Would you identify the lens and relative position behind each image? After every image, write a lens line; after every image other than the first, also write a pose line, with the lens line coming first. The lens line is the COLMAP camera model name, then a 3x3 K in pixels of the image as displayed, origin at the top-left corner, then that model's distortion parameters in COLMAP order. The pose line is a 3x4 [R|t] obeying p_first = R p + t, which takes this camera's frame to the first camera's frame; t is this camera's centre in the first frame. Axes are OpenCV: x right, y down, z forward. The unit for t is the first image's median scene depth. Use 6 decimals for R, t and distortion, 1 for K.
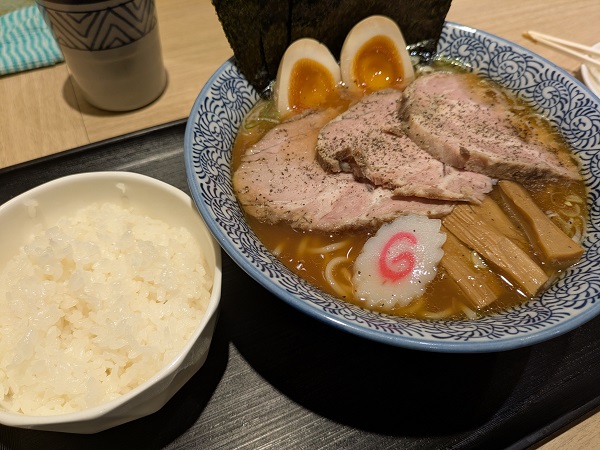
lens RADIAL K [[429.6, 0, 300.0], [0, 429.6, 225.0], [0, 0, 1]] dist [0.002692, -0.022609]
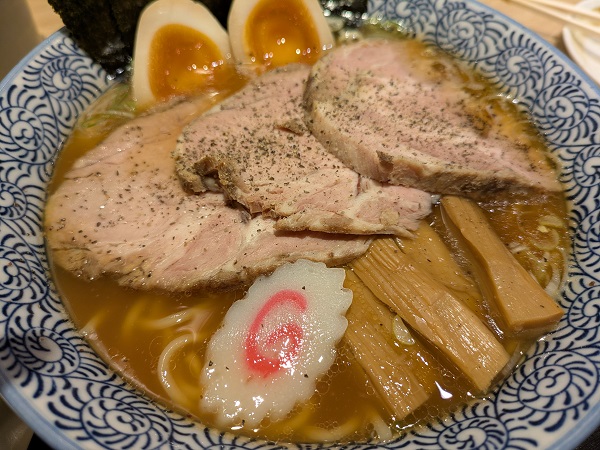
lens RADIAL K [[445.6, 0, 300.4], [0, 445.6, 206.2], [0, 0, 1]] dist [-0.023921, -0.010591]
pose [[0.999218, -0.031263, 0.024221, 0.215988], [0.030966, 0.999442, 0.012547, -0.101510], [-0.024600, -0.011787, 0.999628, 0.293711]]
